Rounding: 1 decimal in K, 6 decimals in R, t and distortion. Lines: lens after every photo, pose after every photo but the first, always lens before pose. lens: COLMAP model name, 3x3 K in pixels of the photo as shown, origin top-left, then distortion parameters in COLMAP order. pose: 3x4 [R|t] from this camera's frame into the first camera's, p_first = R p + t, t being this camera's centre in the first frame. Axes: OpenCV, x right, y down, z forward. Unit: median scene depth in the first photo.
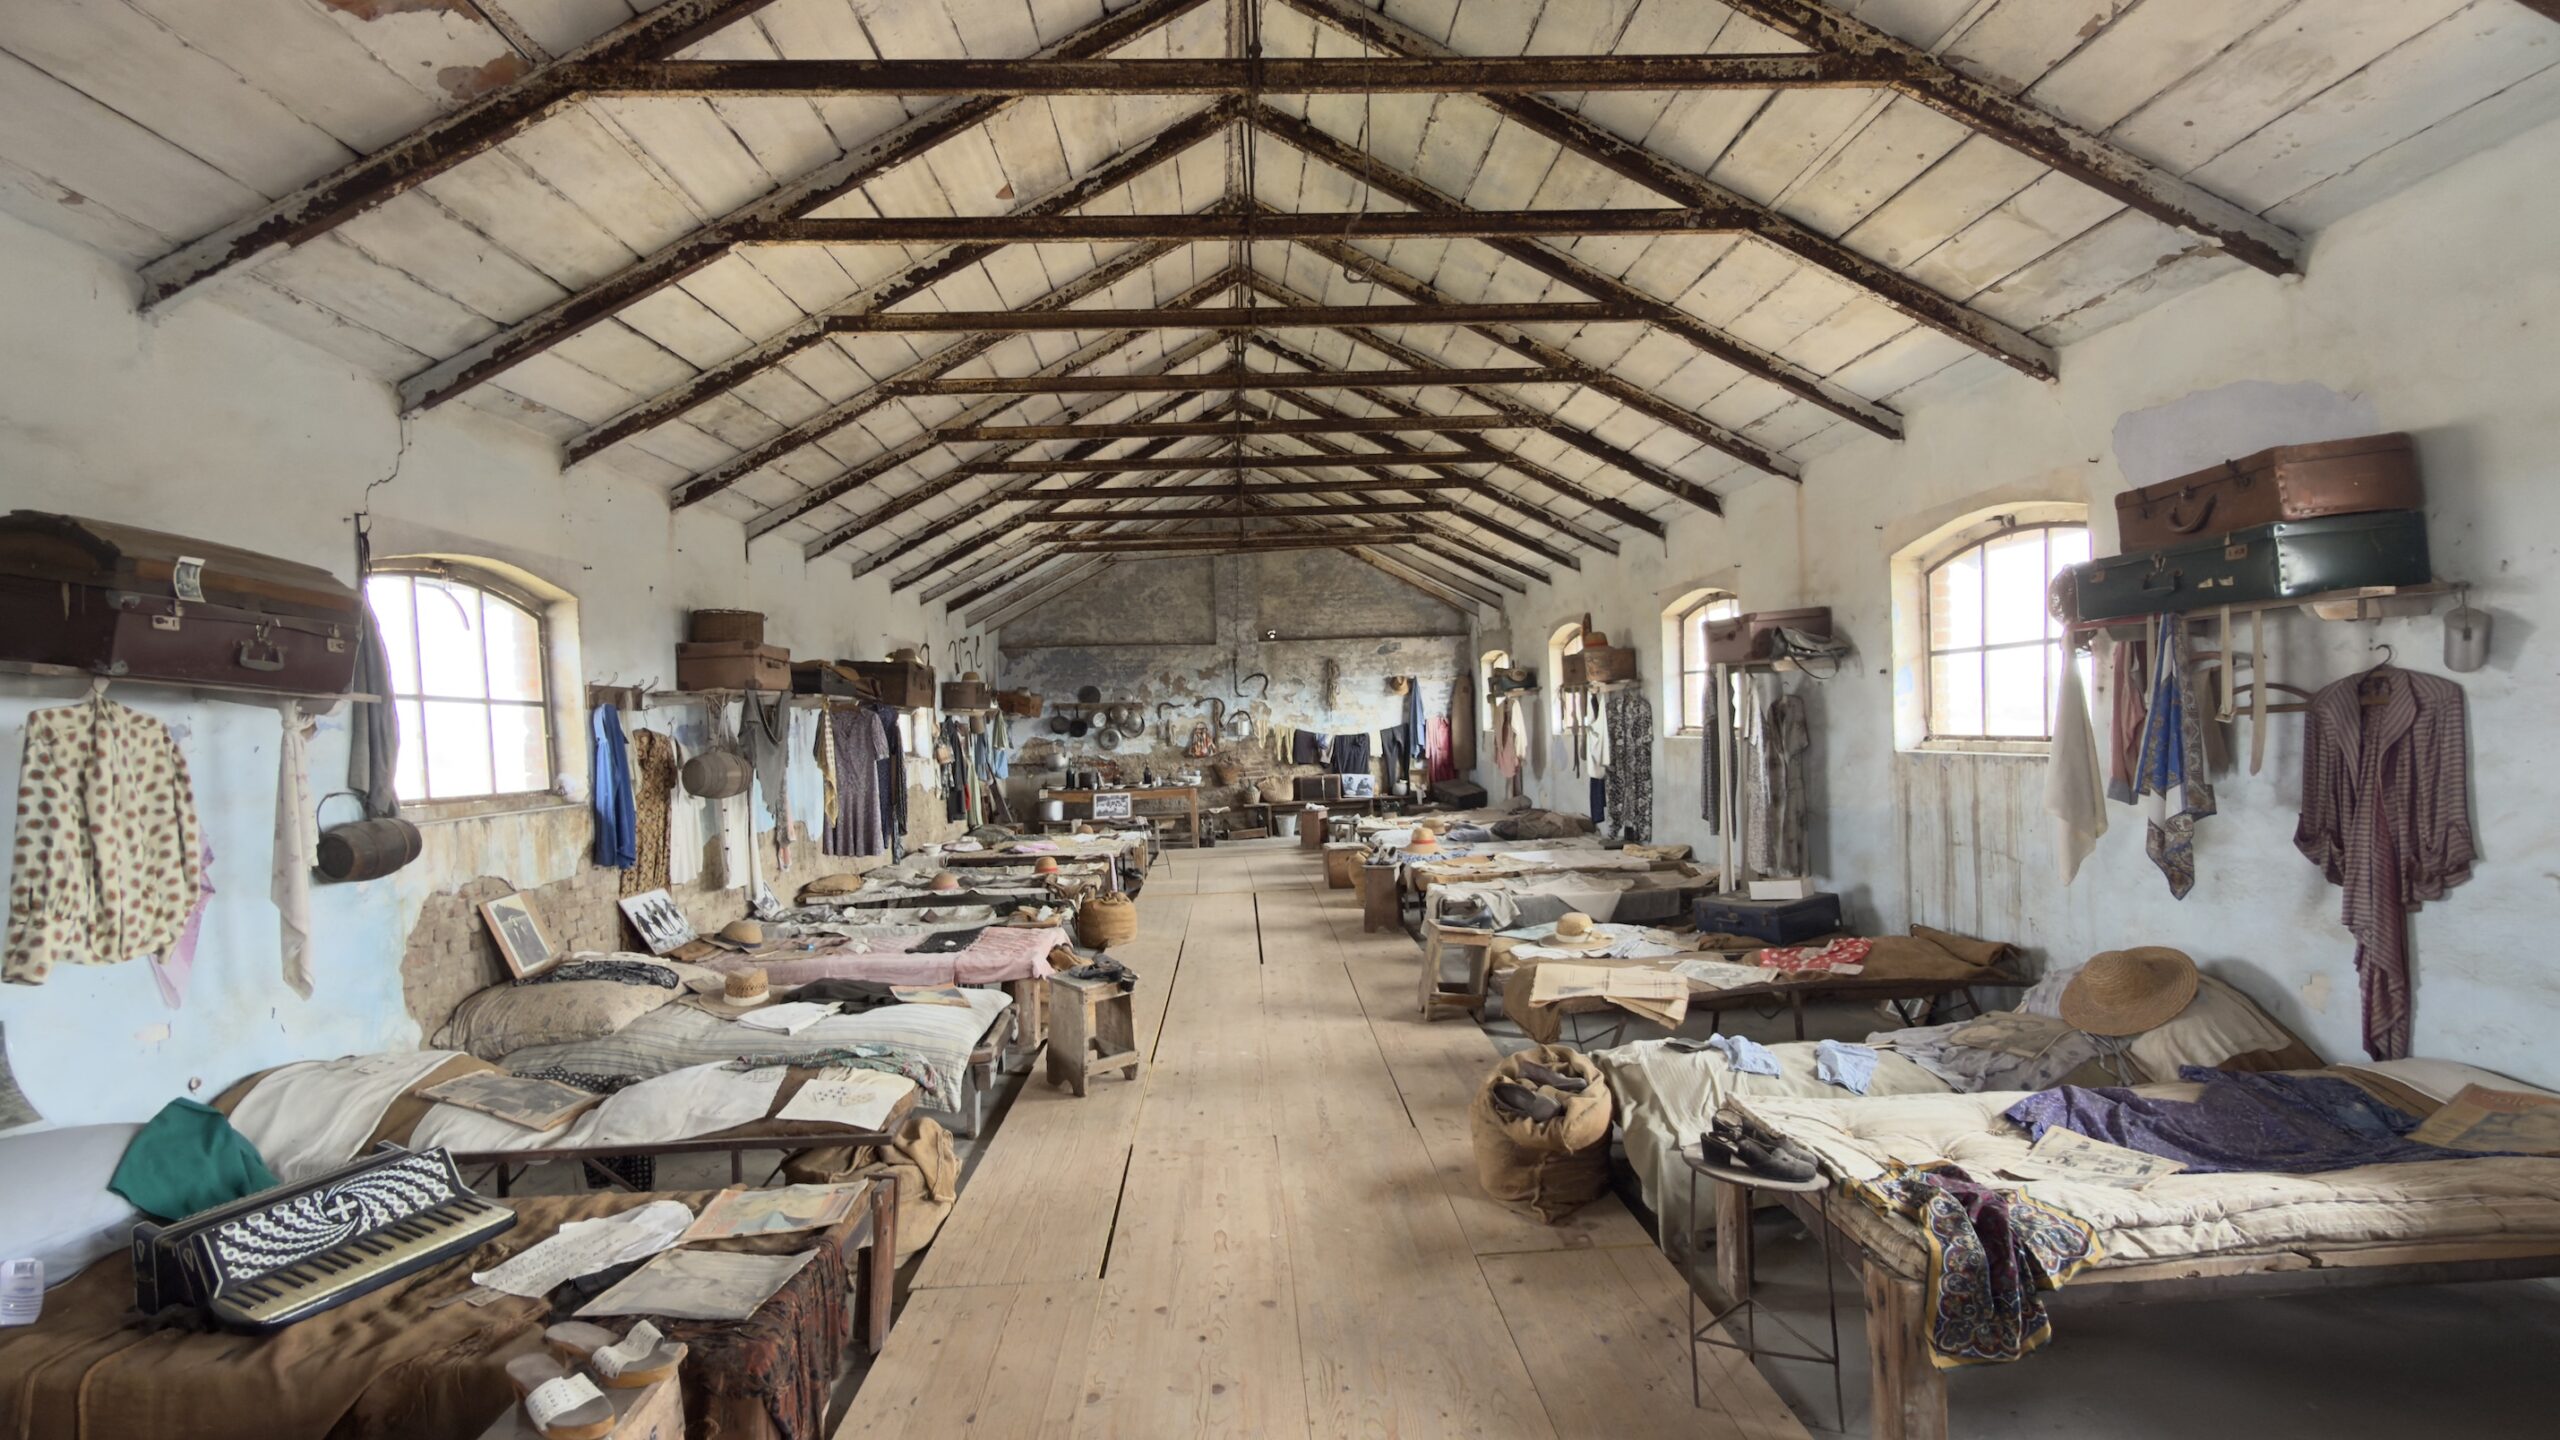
lens RADIAL K [[1165.7, 0, 1285.1], [0, 1165.7, 729.8], [0, 0, 1]] dist [0.000086, -0.000001]
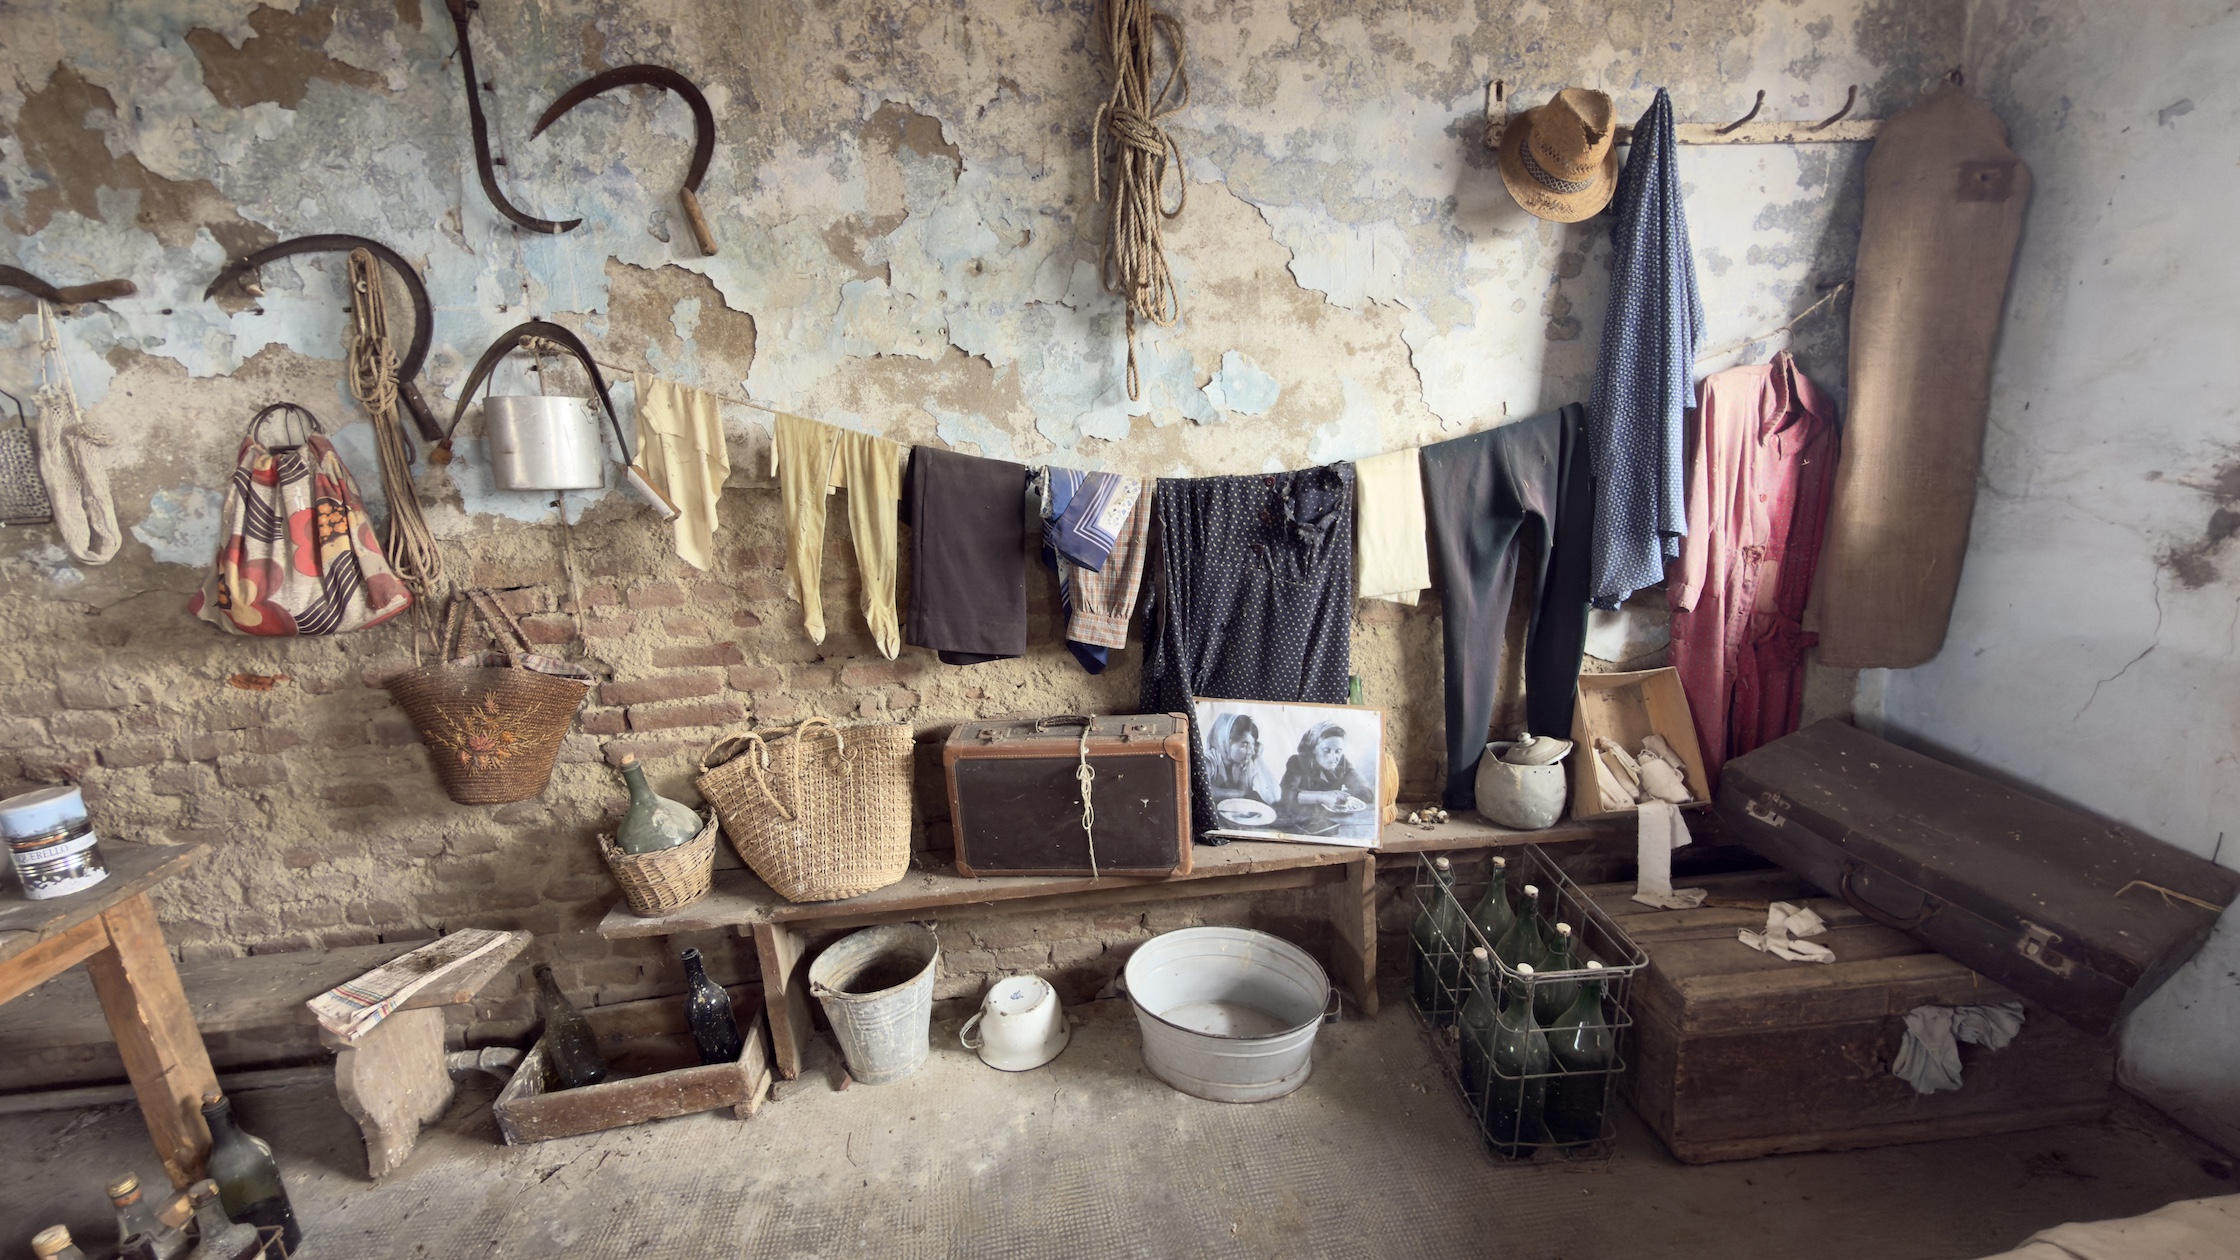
lens RADIAL K [[927.7, 0, 1127.7], [0, 927.7, 631.0], [0, 0, 1]] dist [-0.004208, 0.000480]
pose [[0.998523, -0.019237, 0.050802, 0.031801], [0.009048, 0.981031, 0.193641, 0.000119], [-0.053563, -0.192895, 0.979756, 0.869827]]
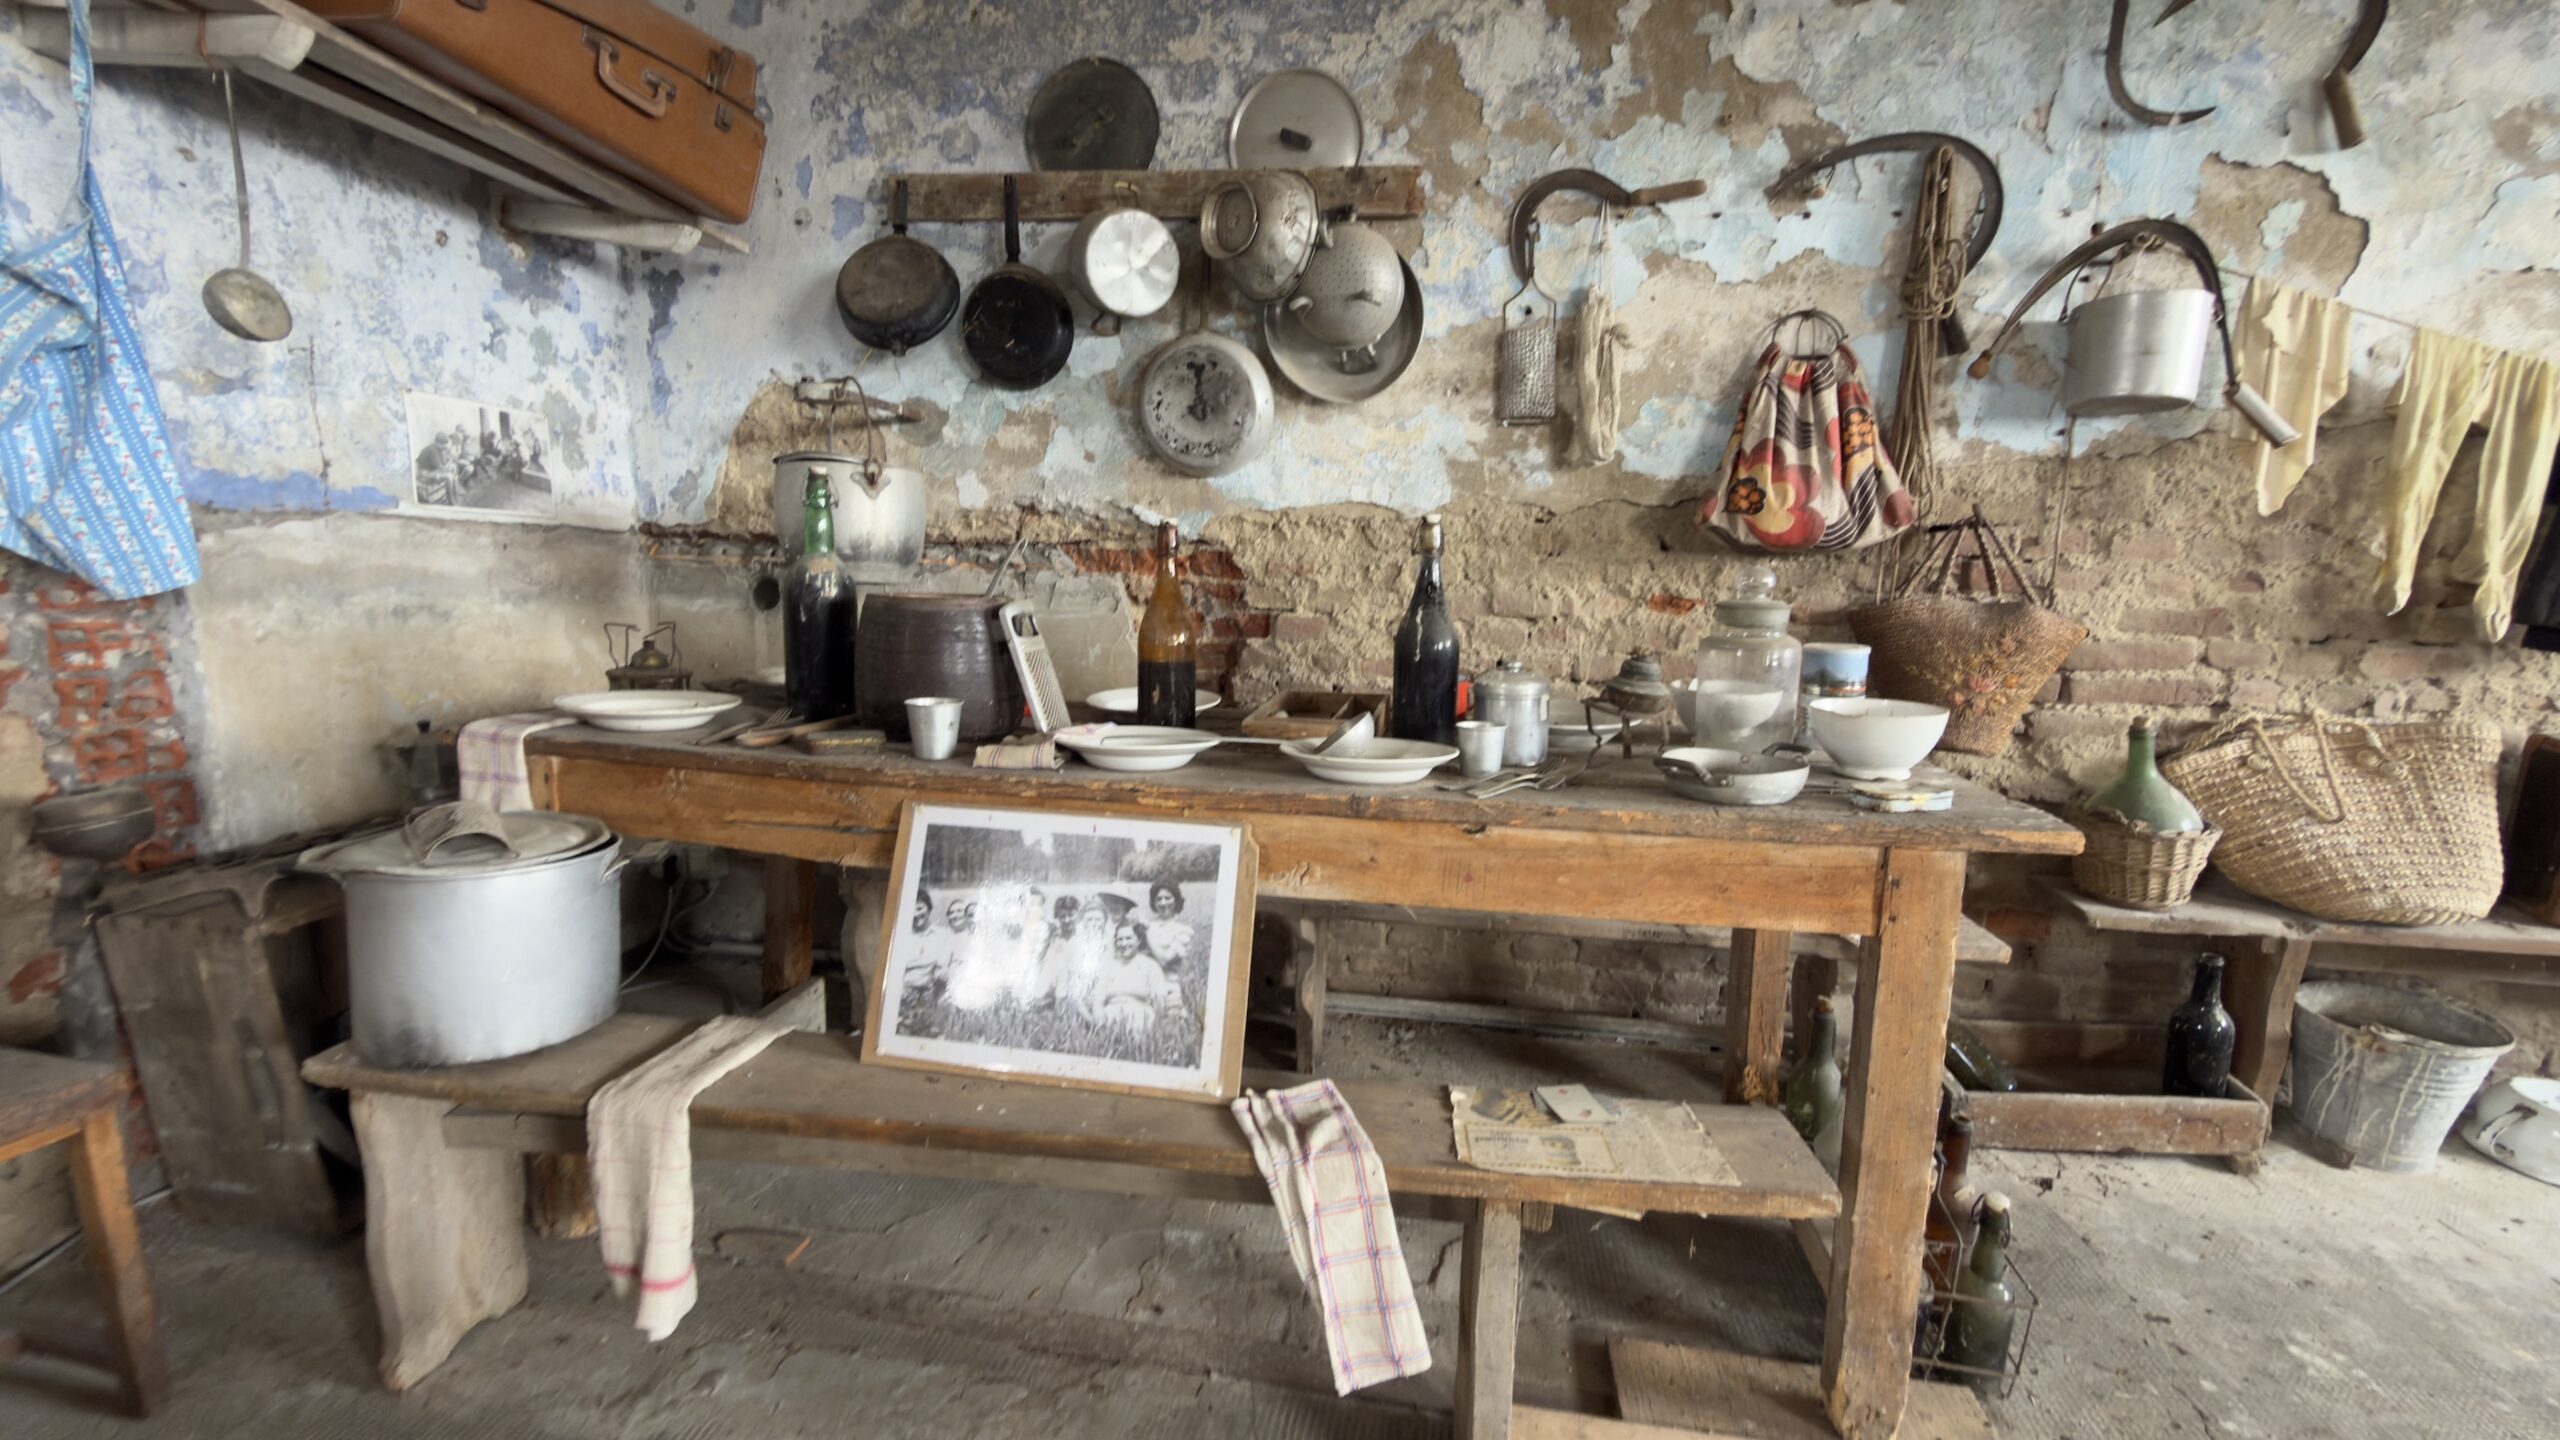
lens RADIAL K [[1060.3, 0, 1276.8], [0, 1060.3, 710.8], [0, 0, 1]] dist [-0.004208, 0.000480]
pose [[0.971286, 0.088187, -0.220965, -0.103273], [-0.057571, 0.988283, 0.141360, 0.028168], [0.230842, -0.124580, 0.964983, 0.849868]]
